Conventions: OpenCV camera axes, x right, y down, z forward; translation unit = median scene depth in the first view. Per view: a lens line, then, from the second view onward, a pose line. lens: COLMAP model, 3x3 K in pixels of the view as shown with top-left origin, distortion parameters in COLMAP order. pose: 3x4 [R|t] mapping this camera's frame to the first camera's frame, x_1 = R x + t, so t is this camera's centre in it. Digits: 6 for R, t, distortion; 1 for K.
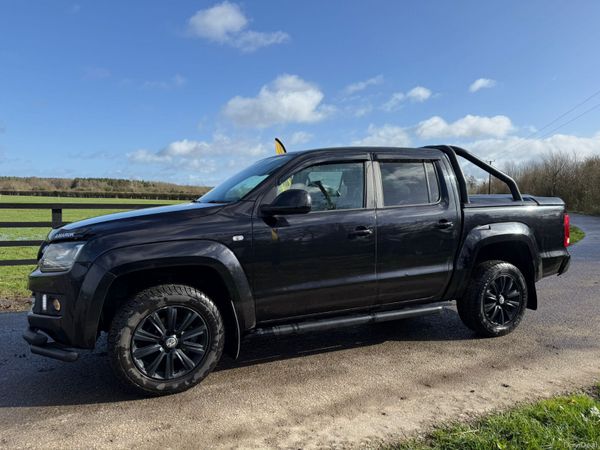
lens RADIAL K [[428.1, 0, 301.5], [0, 428.1, 221.7], [0, 0, 1]] dist [0.044598, -0.050584]
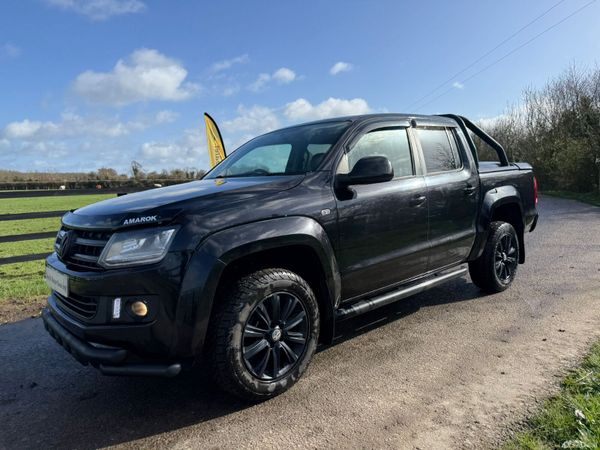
lens RADIAL K [[428.1, 0, 302.0], [0, 428.1, 222.2], [0, 0, 1]] dist [0.044598, -0.050584]
pose [[0.952711, -0.069025, 0.295935, -0.324739], [0.056224, 0.997086, 0.051561, 0.007740], [-0.298632, -0.032484, 0.953815, 0.111868]]
